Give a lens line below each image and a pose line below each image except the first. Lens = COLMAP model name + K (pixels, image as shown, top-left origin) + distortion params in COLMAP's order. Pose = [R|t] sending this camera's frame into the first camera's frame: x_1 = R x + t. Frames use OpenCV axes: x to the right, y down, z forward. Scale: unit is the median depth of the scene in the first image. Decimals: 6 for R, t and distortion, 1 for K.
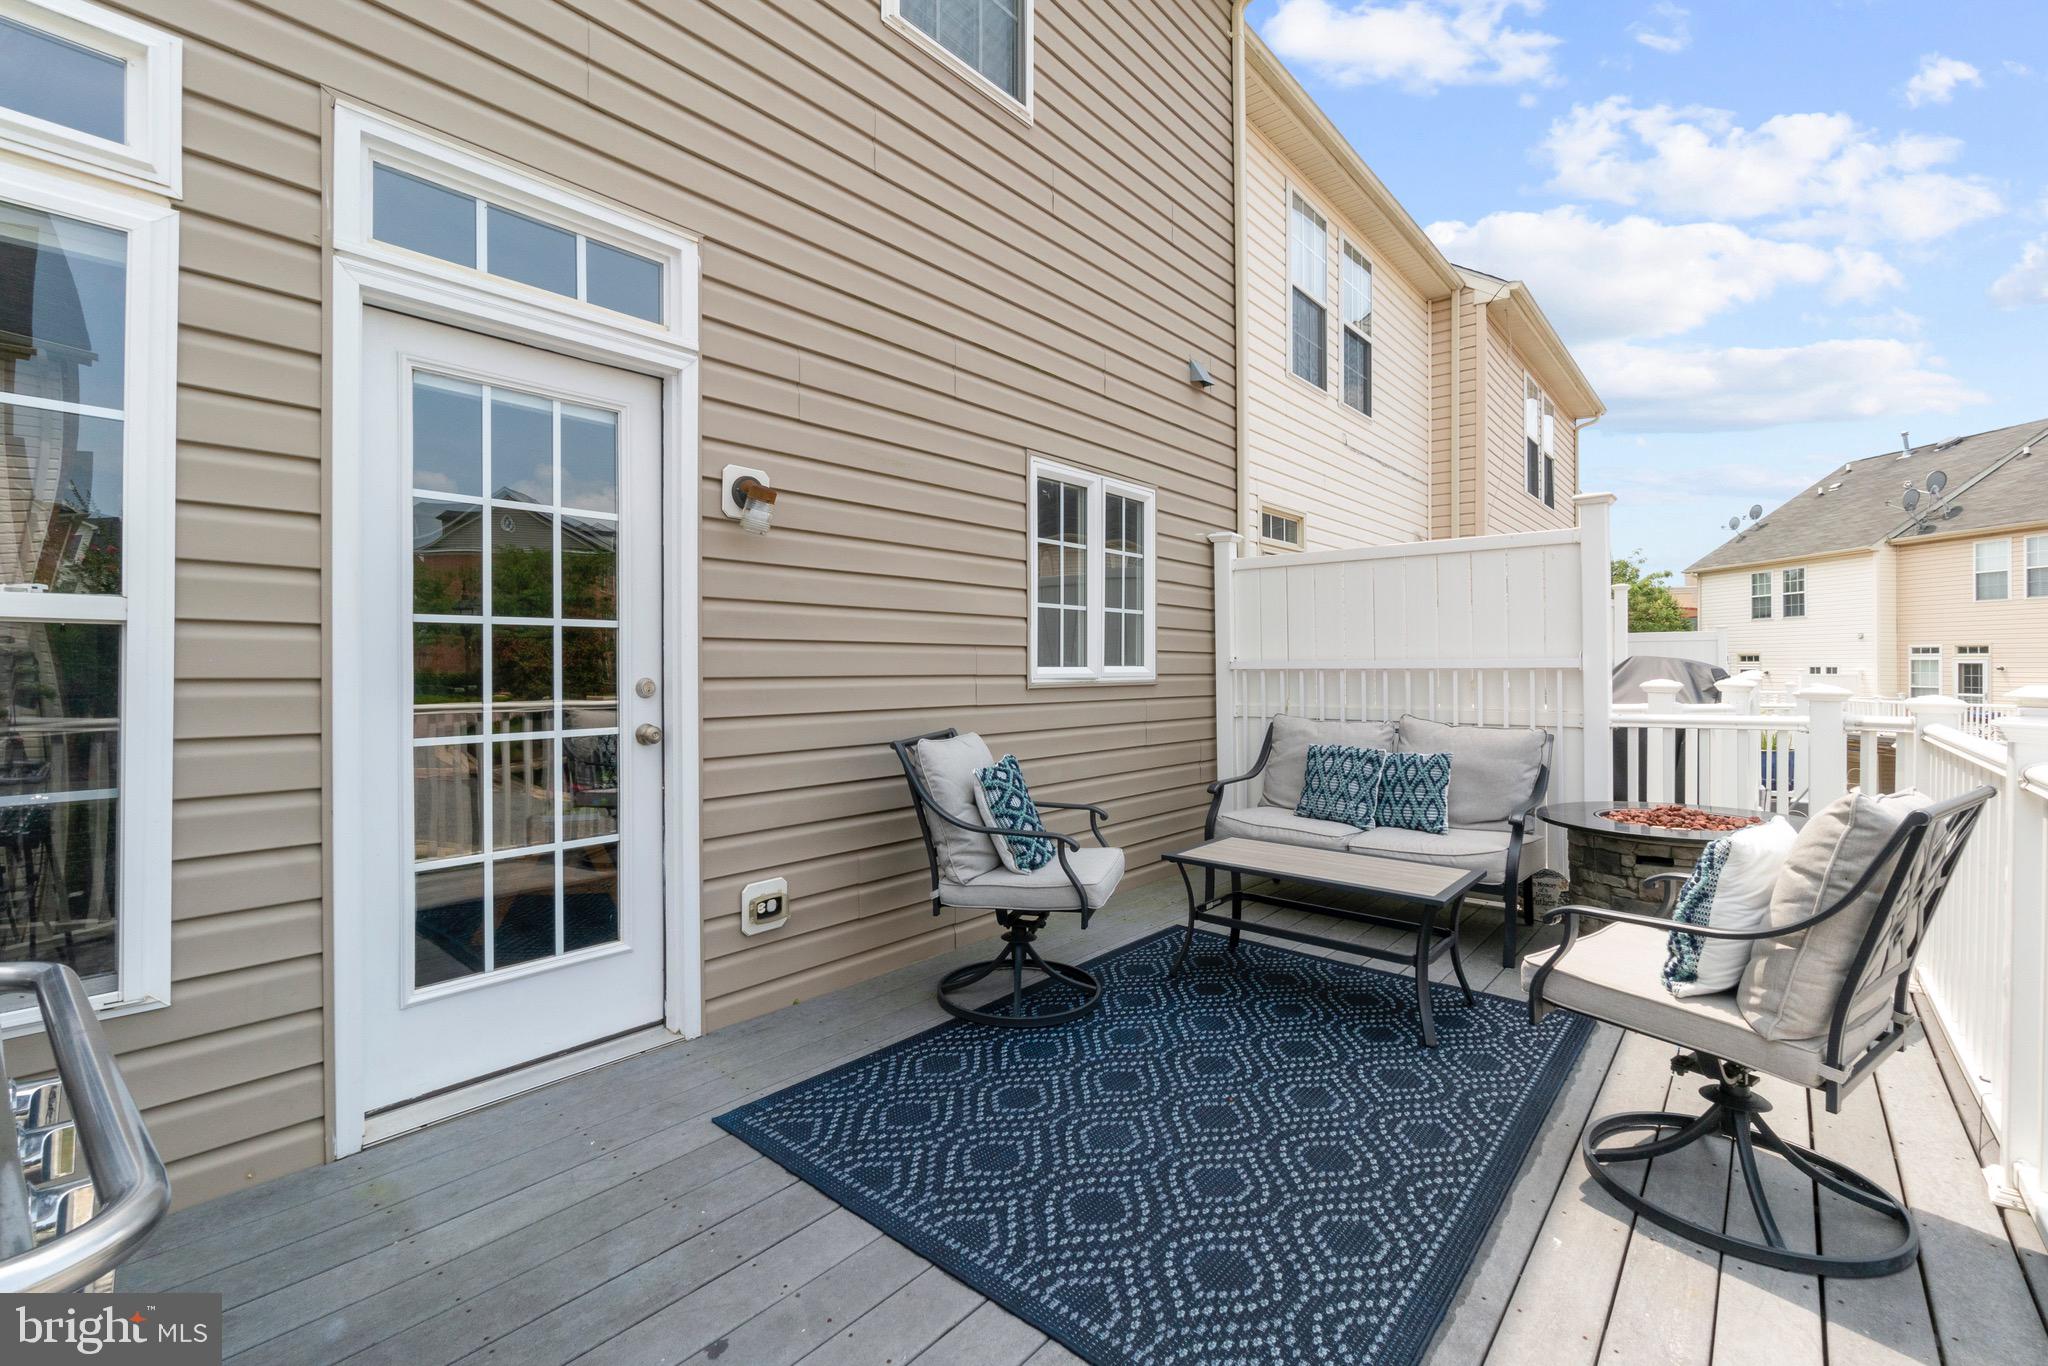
lens RADIAL K [[906.7, 0, 1004.0], [0, 906.7, 681.3], [0, 0, 1]] dist [-0.005121, 0.001173]
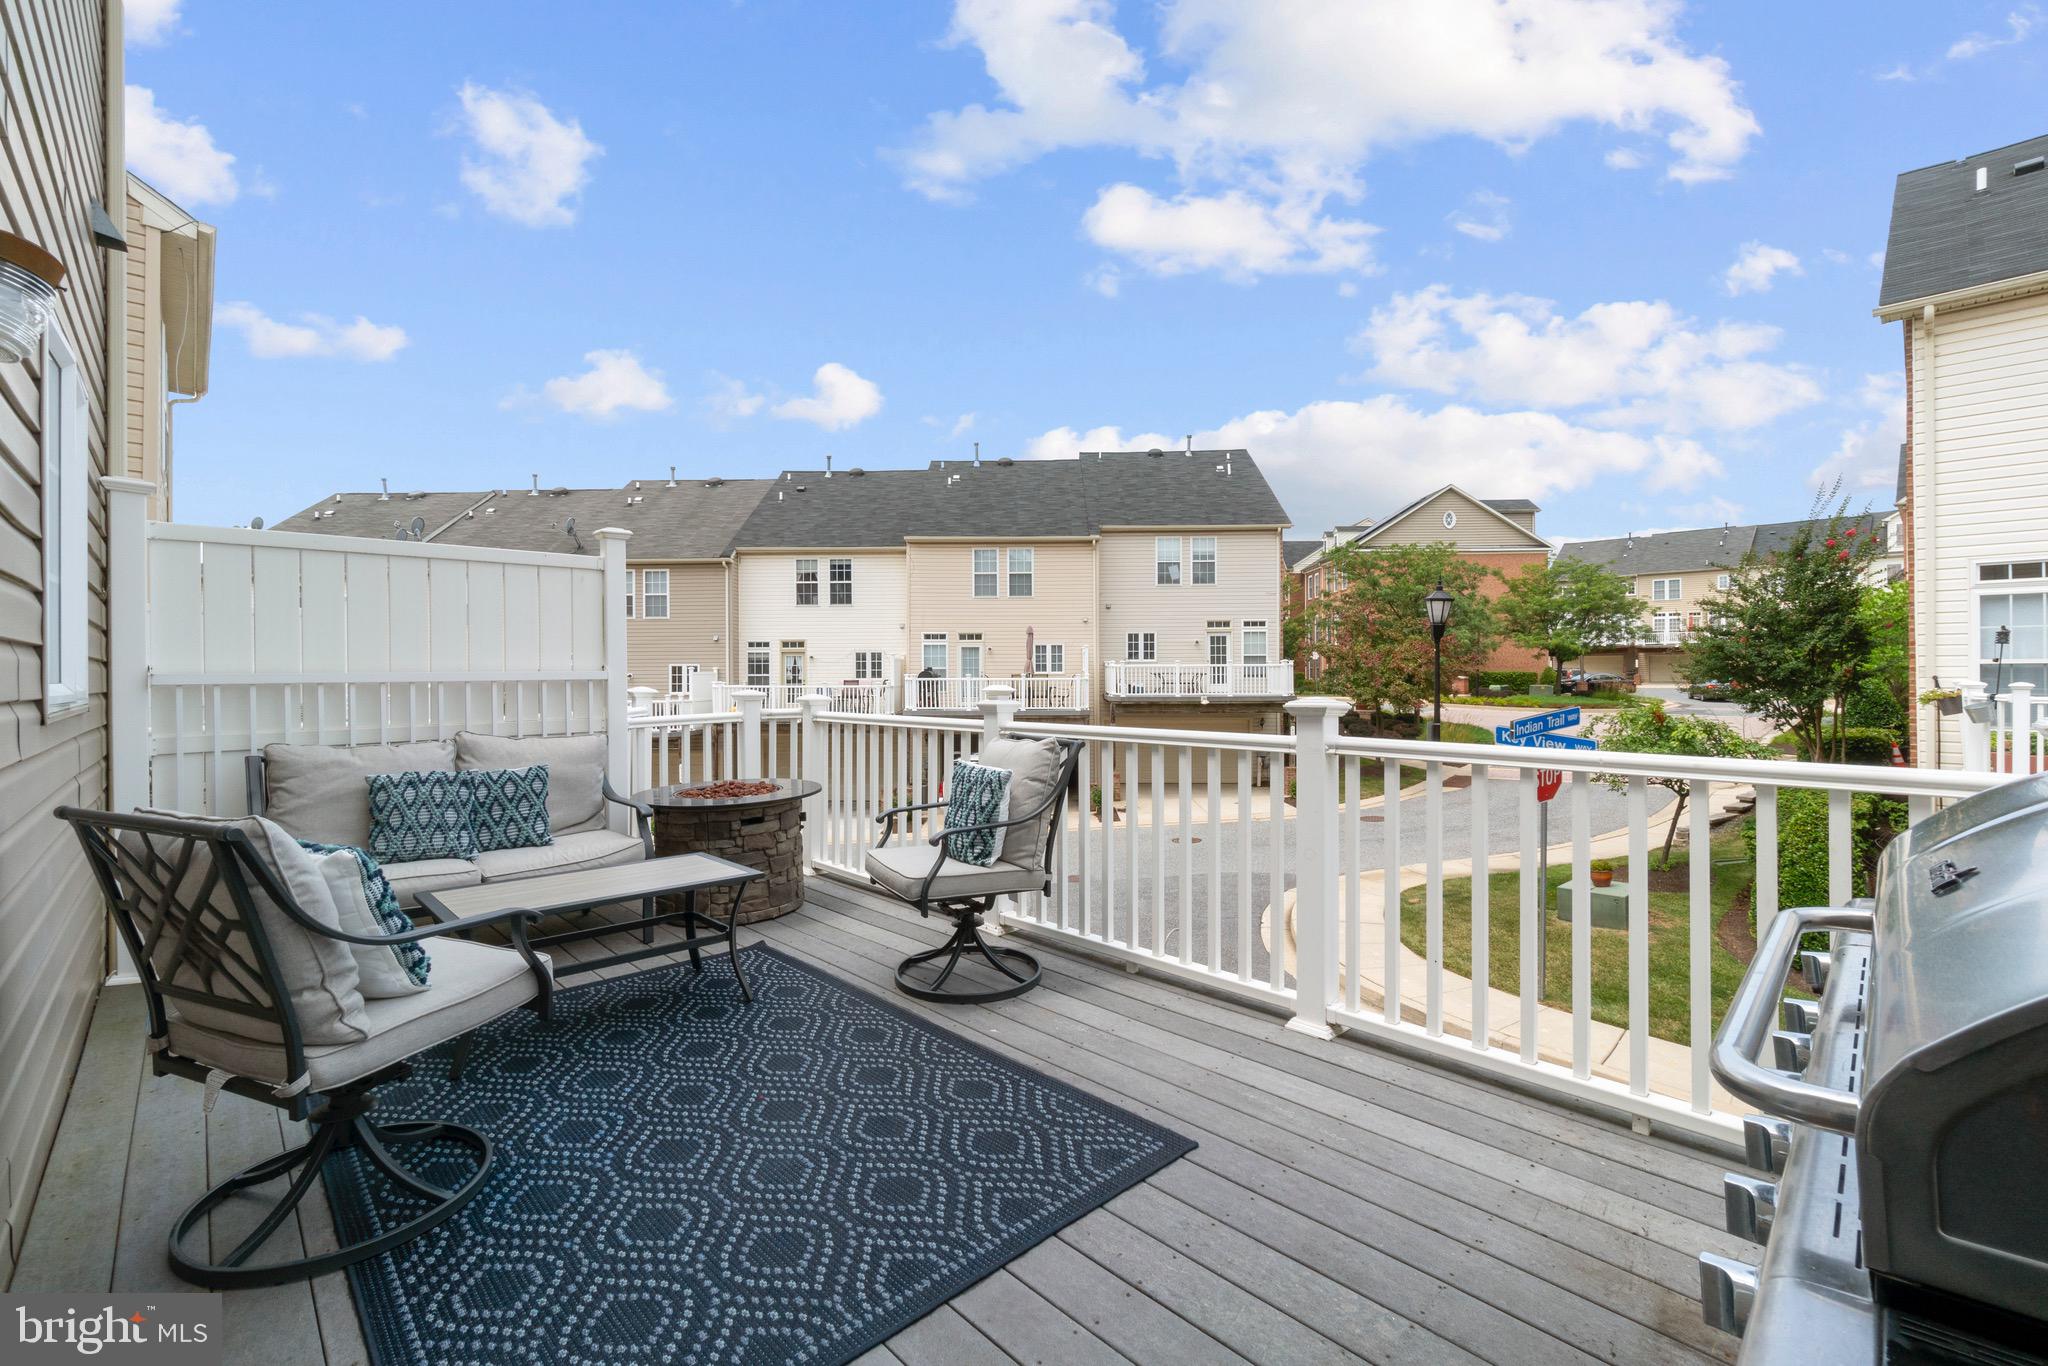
lens RADIAL K [[906.7, 0, 1025.6], [0, 906.7, 691.9], [0, 0, 1]] dist [-0.005121, 0.001173]
pose [[0.064029, -0.020267, 0.997742, -0.552740], [0.022537, 0.999568, 0.018858, -0.009667], [-0.997694, 0.021279, 0.064458, 0.458633]]
